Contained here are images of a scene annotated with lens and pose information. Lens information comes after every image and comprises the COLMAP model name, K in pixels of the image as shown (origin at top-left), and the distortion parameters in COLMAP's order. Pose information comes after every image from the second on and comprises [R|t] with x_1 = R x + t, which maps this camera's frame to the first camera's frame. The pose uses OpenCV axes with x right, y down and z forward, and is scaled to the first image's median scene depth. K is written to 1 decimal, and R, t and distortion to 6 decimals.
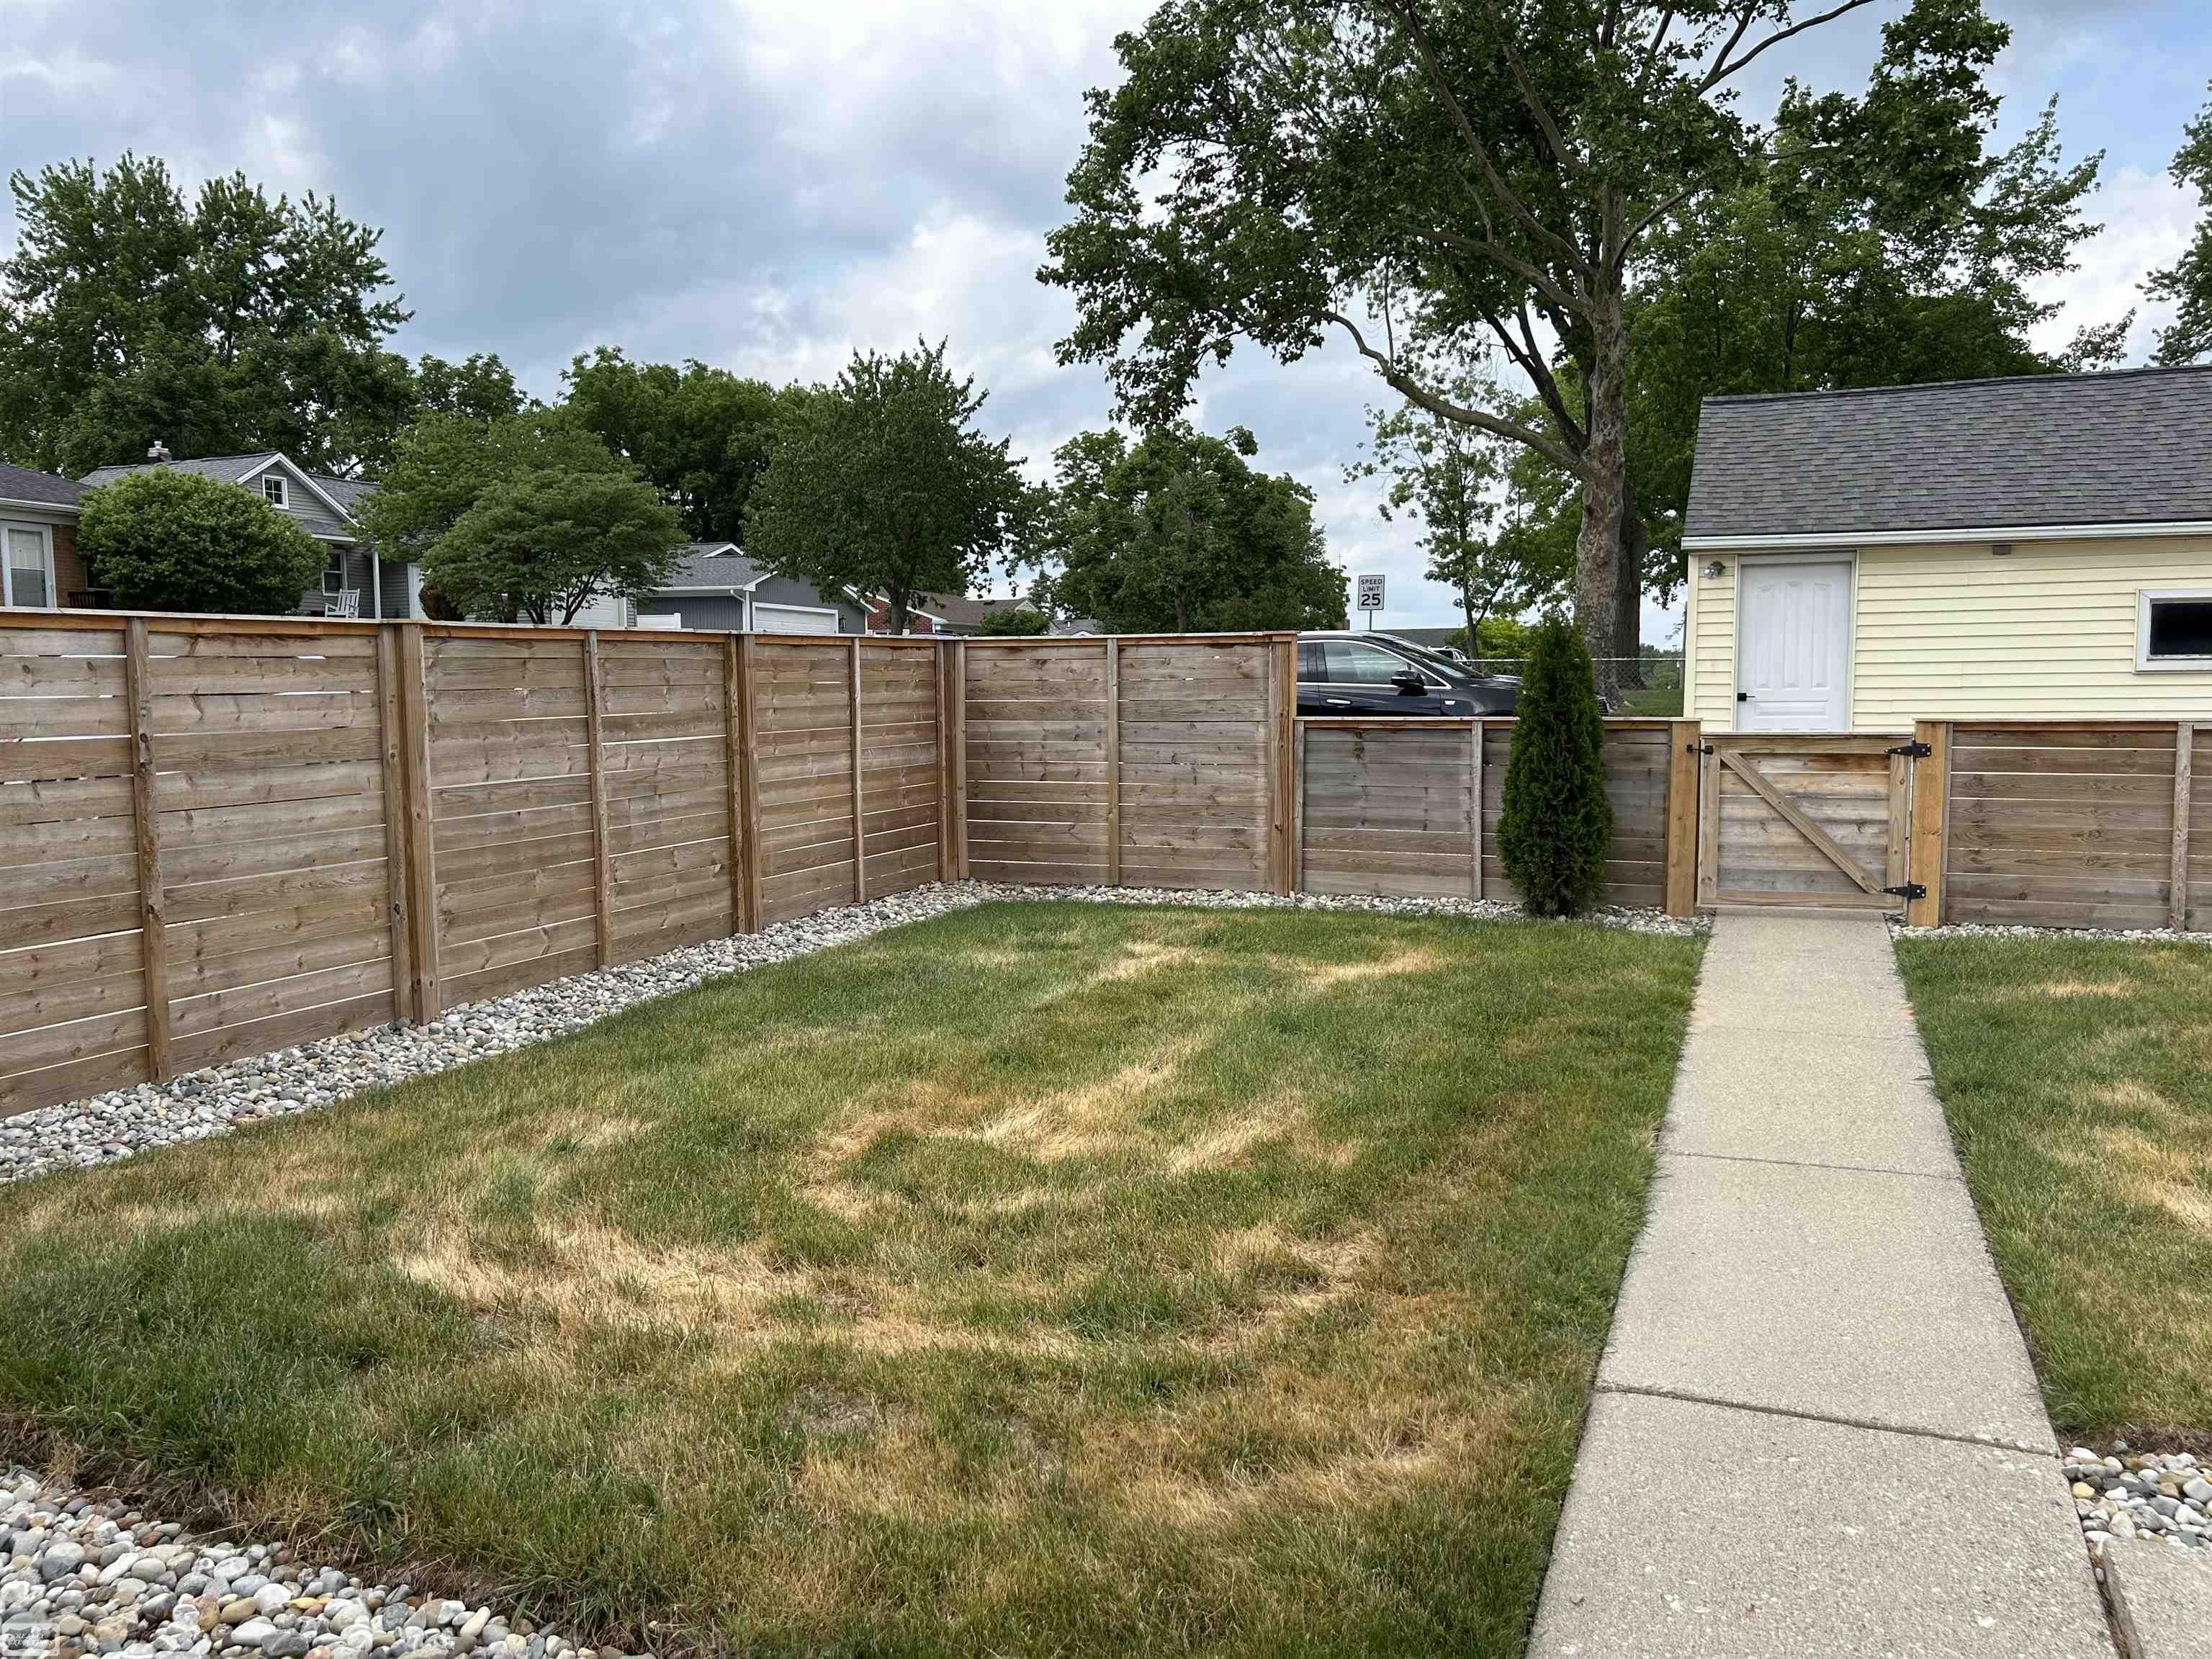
lens RADIAL K [[1638.0, 0, 1106.0], [0, 1638.0, 829.5], [0, 0, 1]] dist [0.145827, -0.001935]
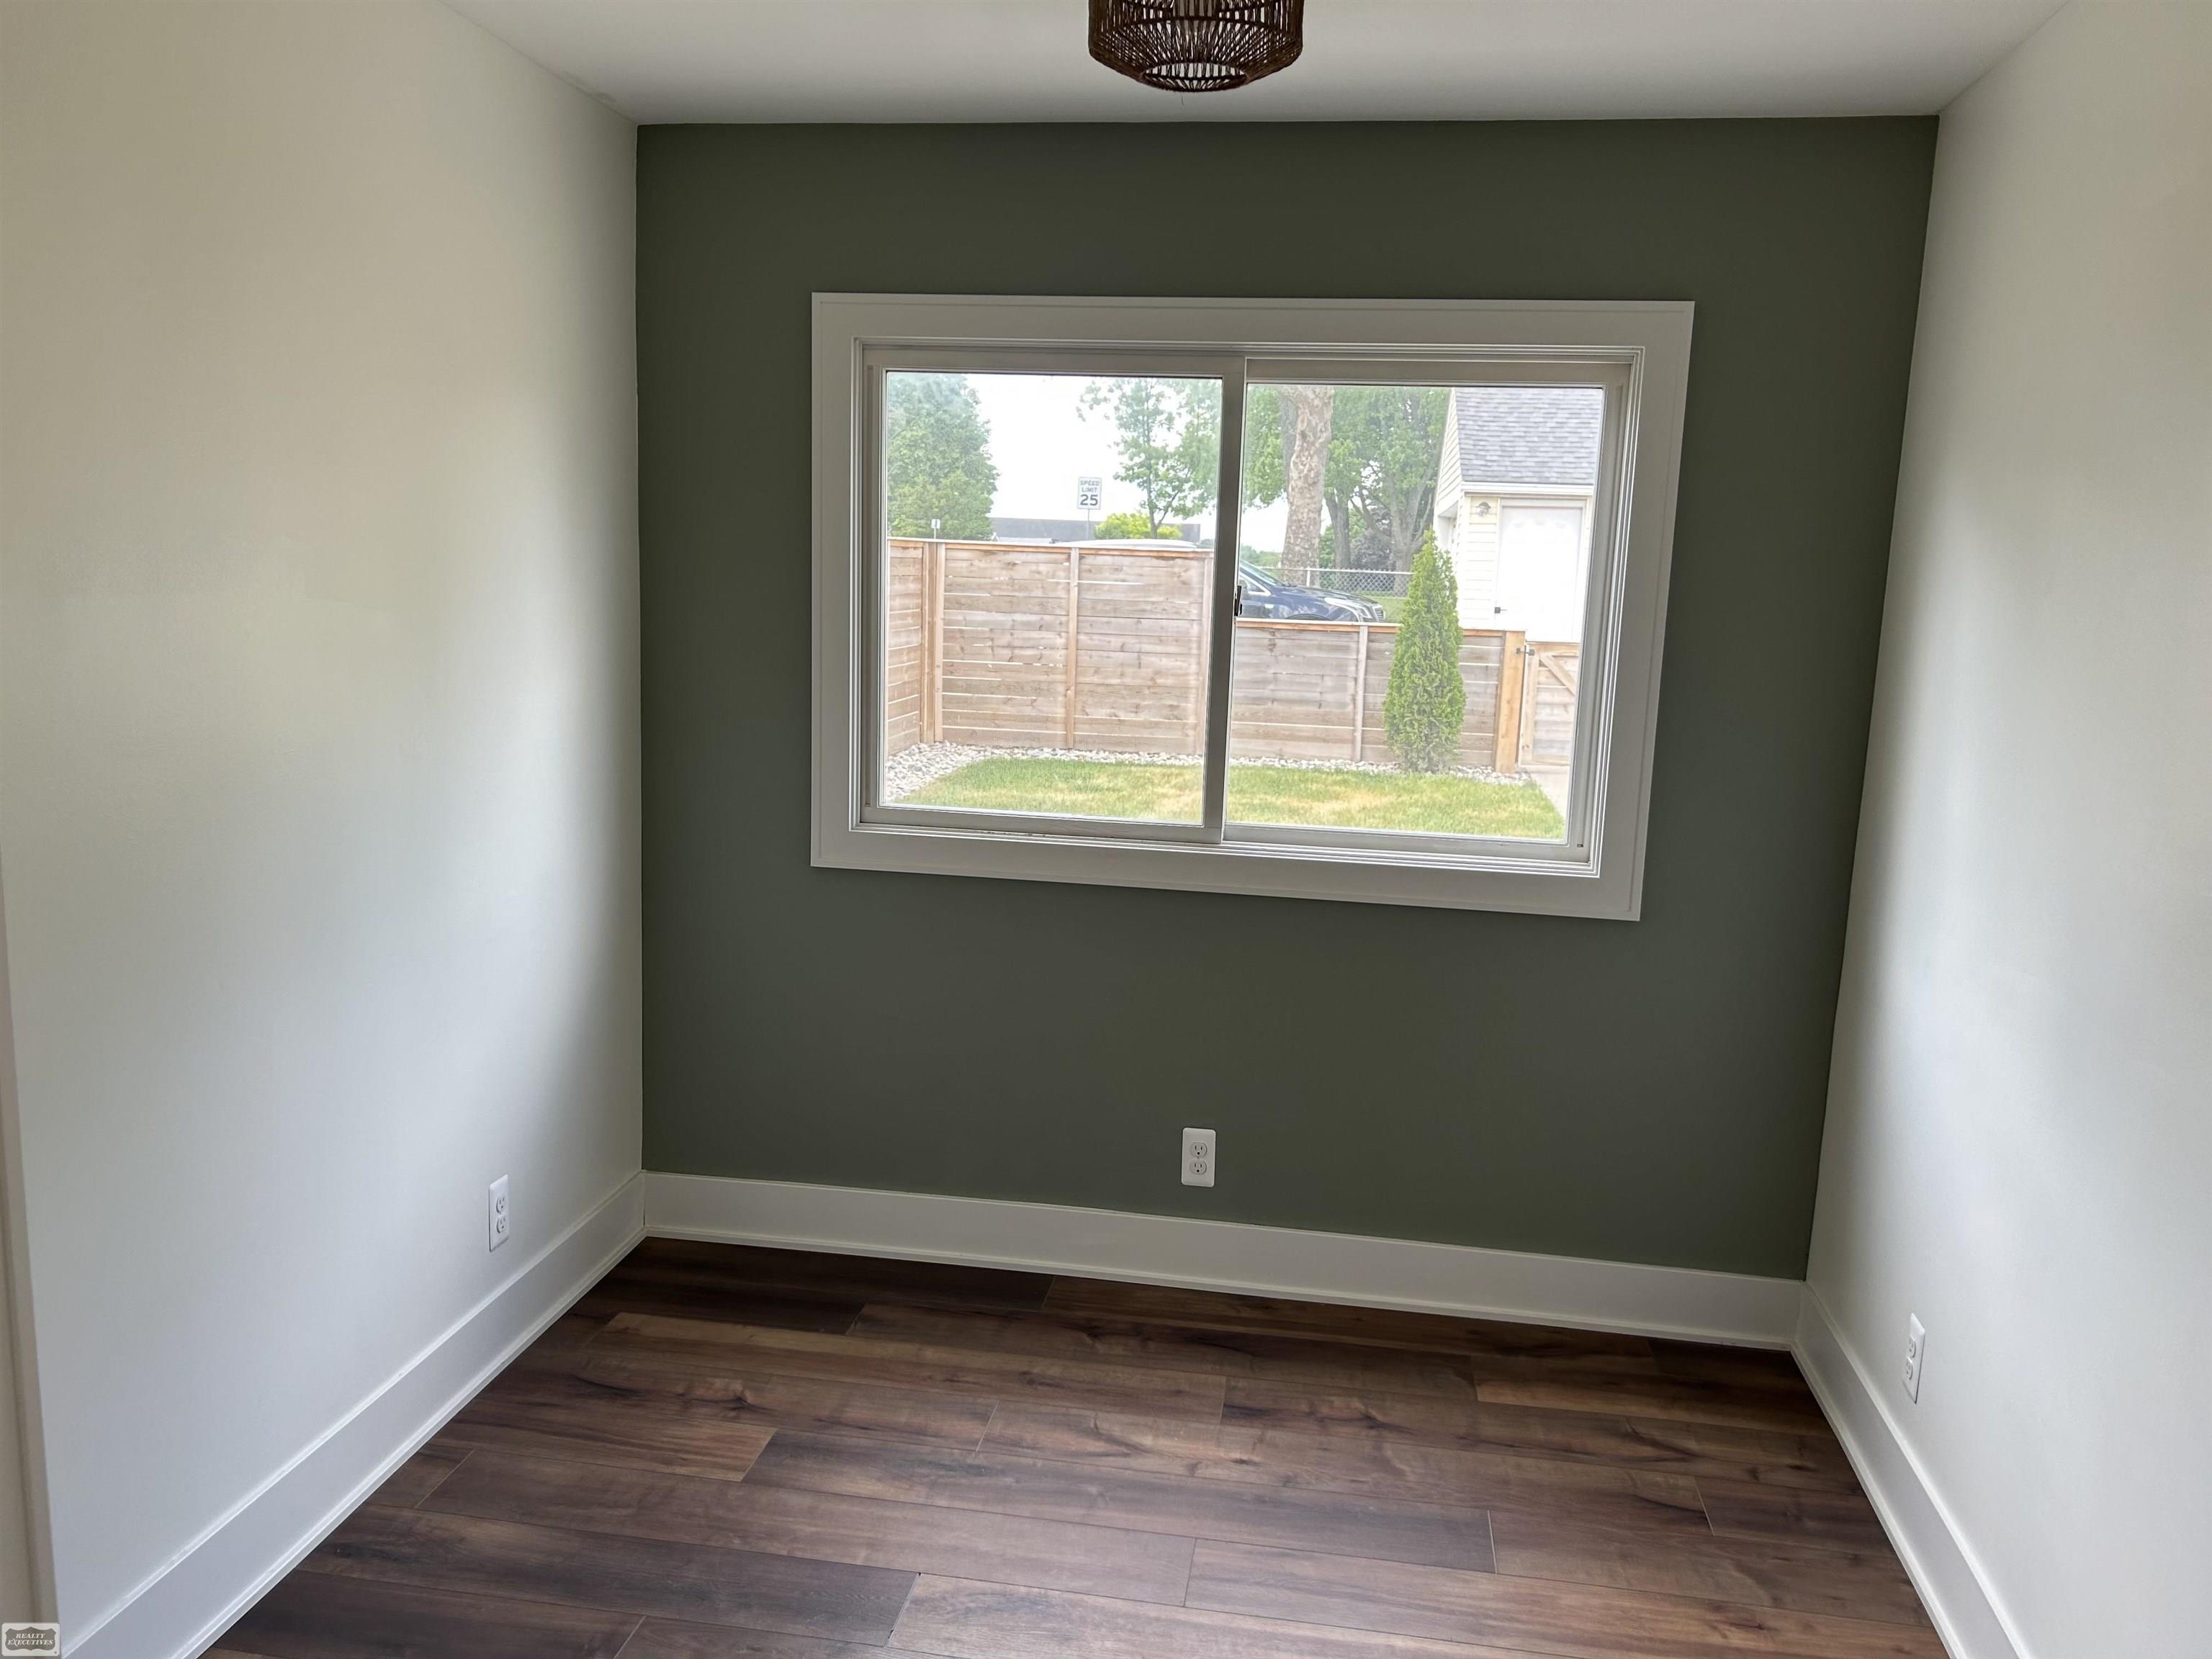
lens RADIAL K [[1638.0, 0, 1106.0], [0, 1638.0, 829.5], [0, 0, 1]] dist [0.145827, -0.001935]
pose [[0.972765, 0.003545, 0.231767, -0.257679], [-0.019667, 0.997540, 0.067288, 0.011243], [-0.230959, -0.070014, 0.970441, -0.219589]]
